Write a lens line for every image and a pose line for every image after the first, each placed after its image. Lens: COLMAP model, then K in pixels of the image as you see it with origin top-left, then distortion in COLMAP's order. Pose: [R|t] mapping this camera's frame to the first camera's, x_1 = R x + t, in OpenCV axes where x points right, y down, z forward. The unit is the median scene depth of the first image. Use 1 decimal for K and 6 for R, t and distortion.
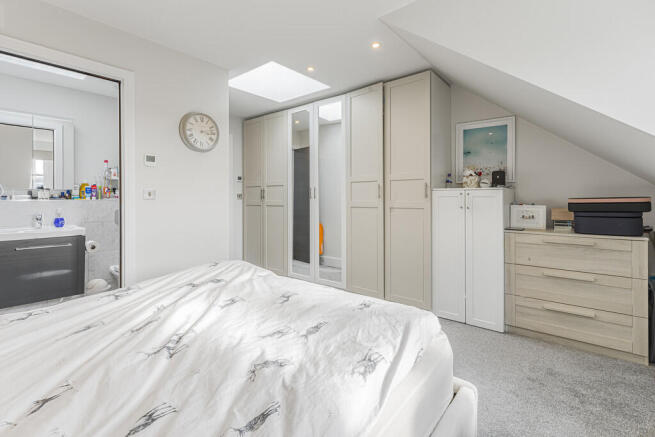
lens RADIAL K [[301.0, 0, 330.7], [0, 301.0, 199.8], [0, 0, 1]] dist [-0.001542, -0.000096]
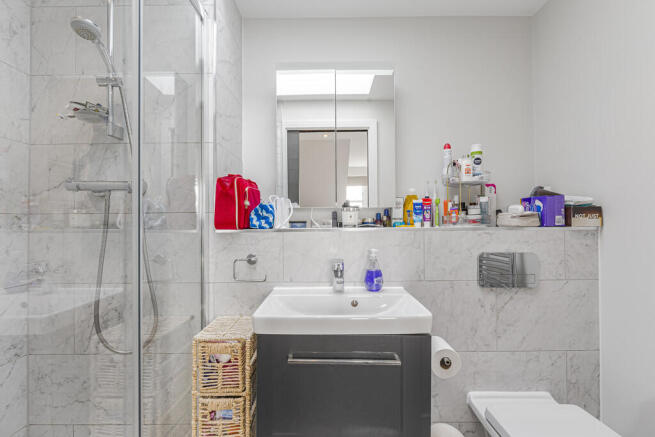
lens RADIAL K [[301.0, 0, 327.1], [0, 301.0, 221.5], [0, 0, 1]] dist [-0.001542, -0.000096]
pose [[0.629259, -0.011885, -0.777105, -0.506658], [0.003861, 0.999919, -0.012167, -0.004539], [0.777186, 0.004656, 0.629254, 0.562967]]
